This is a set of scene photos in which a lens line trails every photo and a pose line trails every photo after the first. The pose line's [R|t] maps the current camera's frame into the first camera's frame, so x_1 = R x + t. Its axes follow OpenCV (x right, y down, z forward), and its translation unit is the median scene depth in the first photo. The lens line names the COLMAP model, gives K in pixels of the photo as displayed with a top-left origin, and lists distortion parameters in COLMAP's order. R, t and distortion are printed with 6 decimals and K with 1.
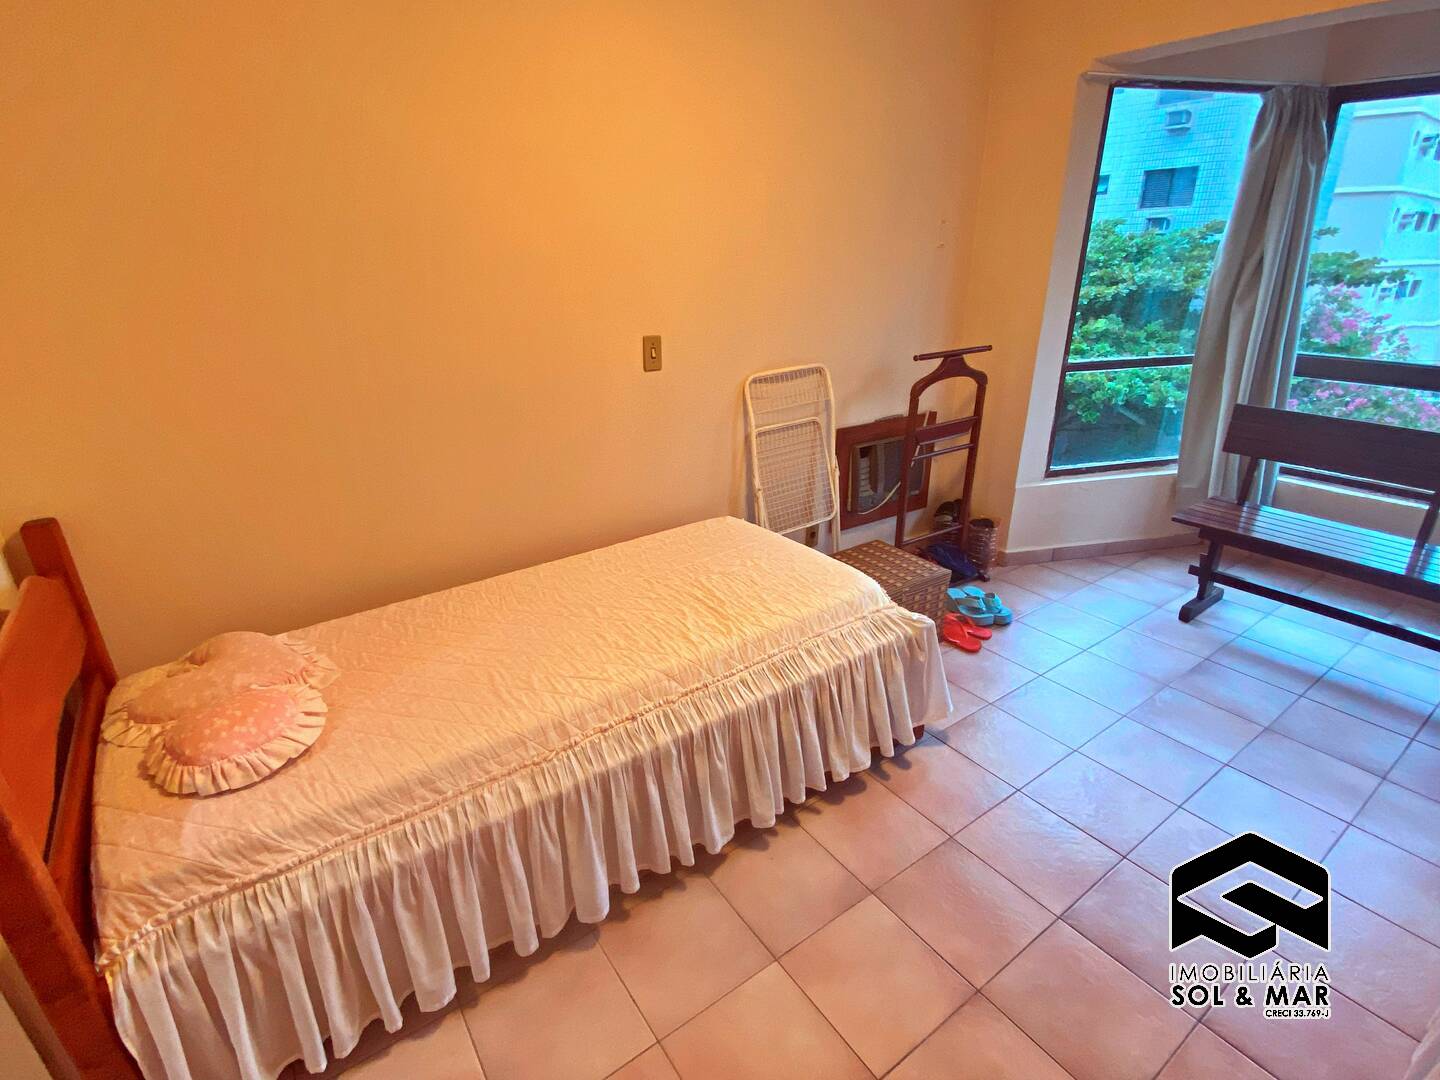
lens RADIAL K [[690.8, 0, 710.6], [0, 690.8, 522.8], [0, 0, 1]] dist [0.048340, -0.040449]
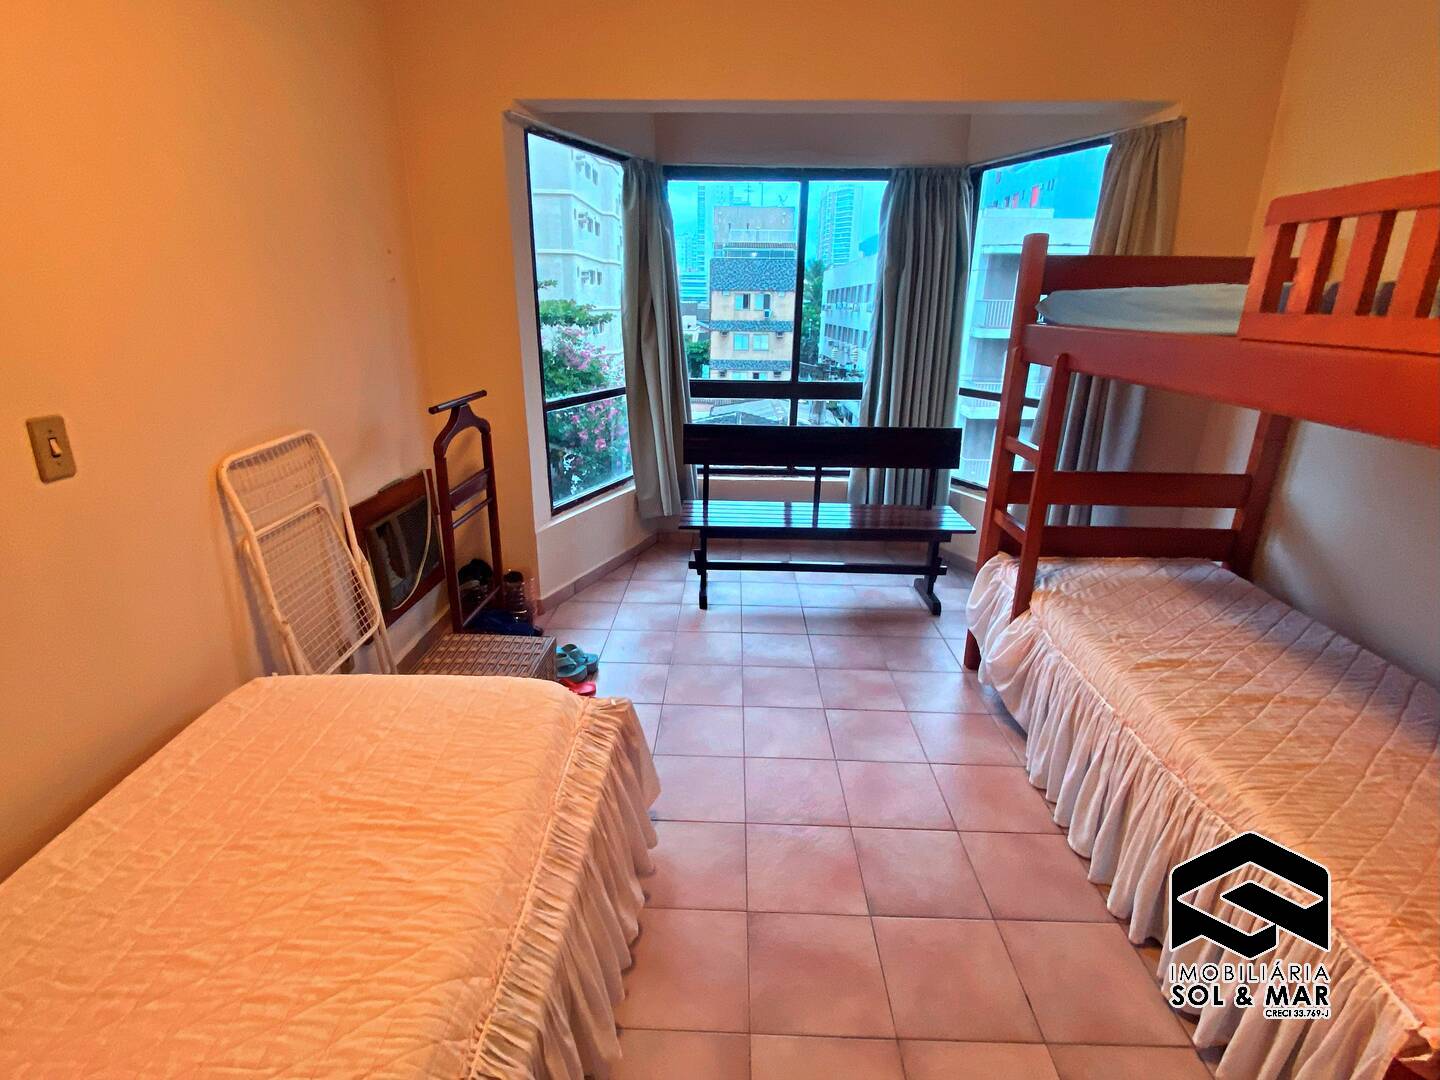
lens RADIAL K [[690.1, 0, 716.3], [0, 690.1, 532.4], [0, 0, 1]] dist [0.043191, -0.040509]
pose [[0.593007, -0.231792, 0.771113, -0.169744], [0.261677, 0.961164, 0.087684, -0.076598], [-0.761491, 0.149785, 0.630632, 0.227731]]
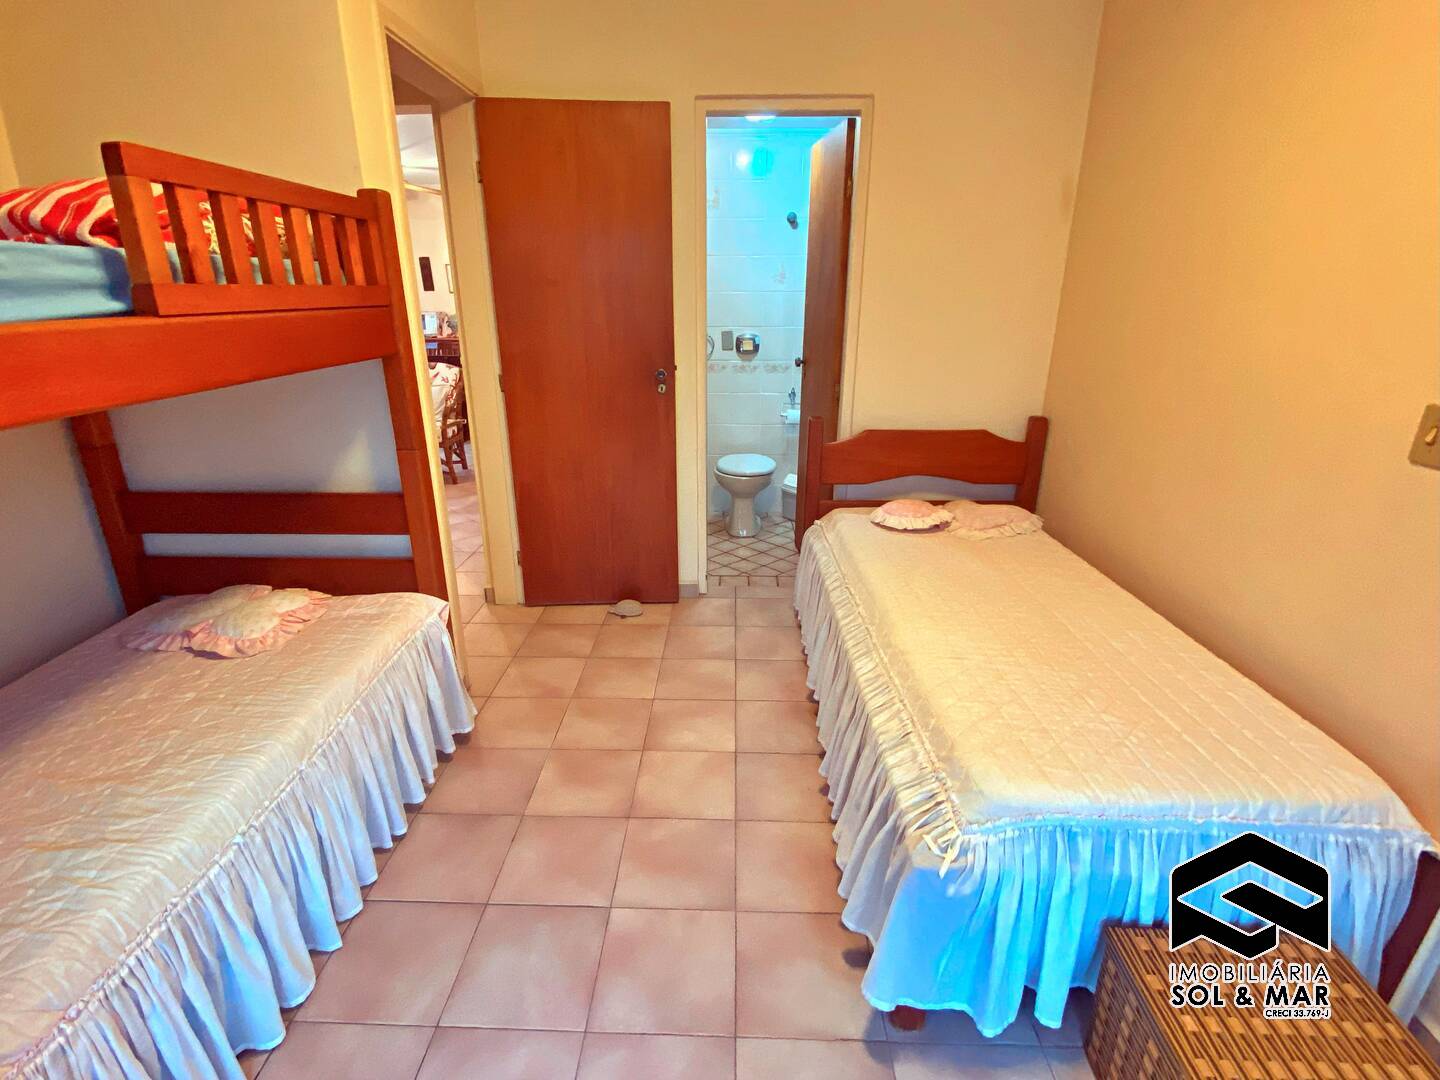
lens RADIAL K [[690.1, 0, 716.3], [0, 690.1, 532.4], [0, 0, 1]] dist [0.043191, -0.040509]
pose [[-0.592736, 0.277025, -0.756255, 0.553428], [-0.274779, 0.813088, 0.513209, -0.247674], [0.757074, 0.512001, -0.405826, 0.669322]]
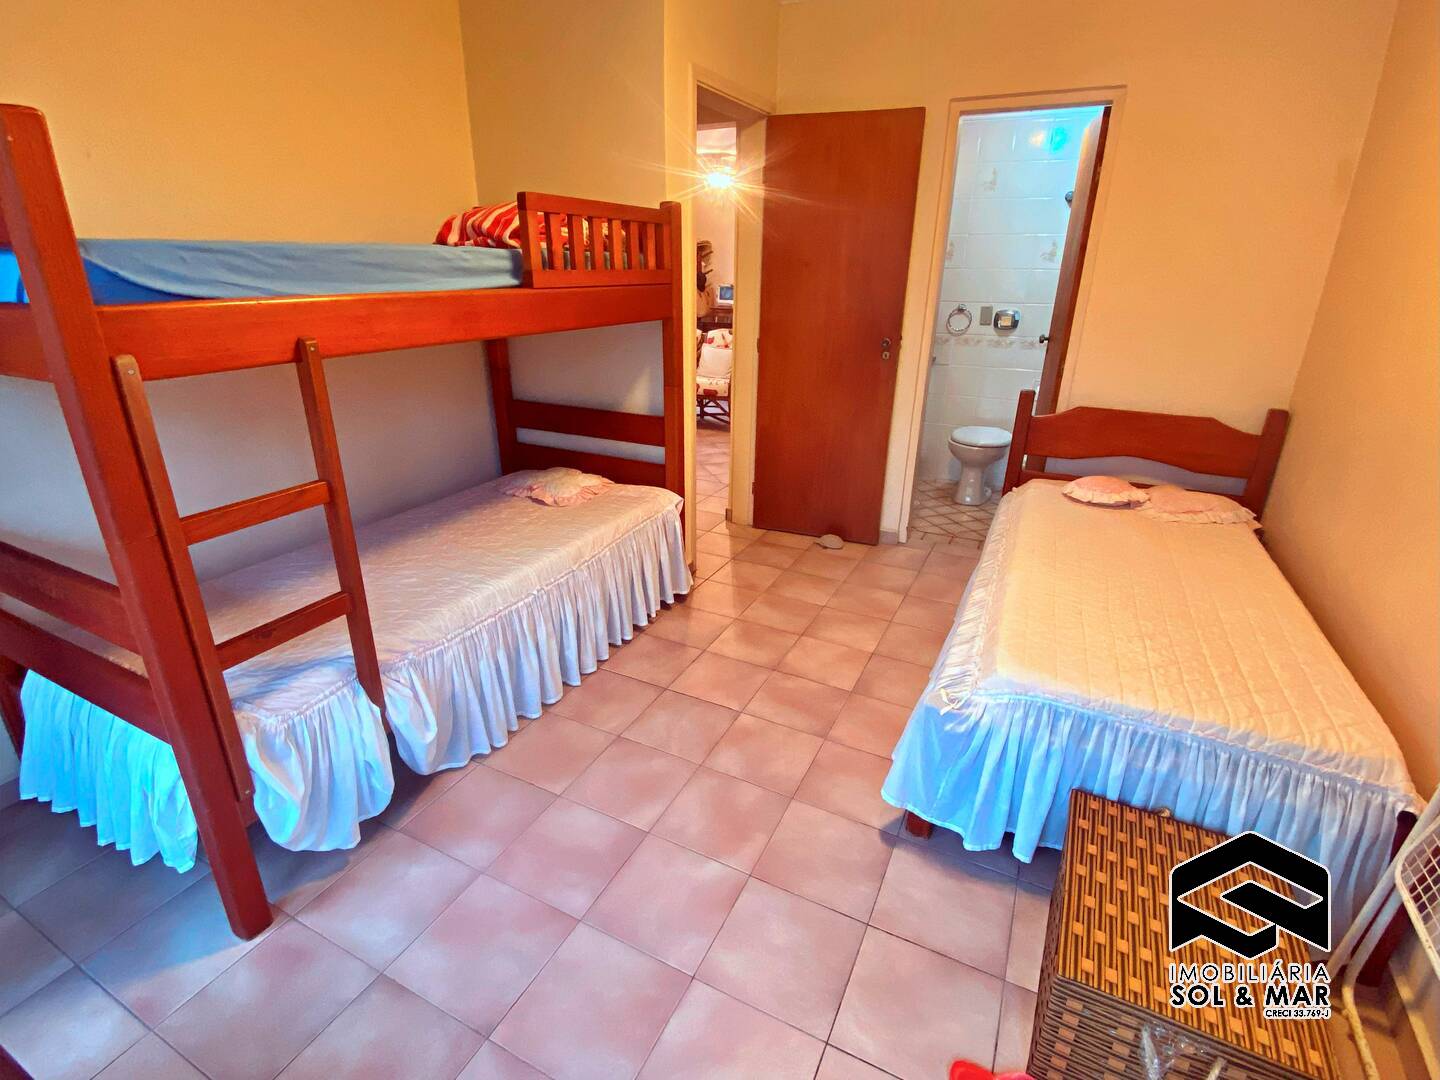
lens RADIAL K [[693.4, 0, 713.9], [0, 693.4, 535.8], [0, 0, 1]] dist [0.043066, -0.029788]
pose [[-0.881357, 0.179584, -0.436989, 0.603057], [-0.161303, 0.754983, 0.635596, -0.346848], [0.444063, 0.630674, -0.636442, 0.896879]]
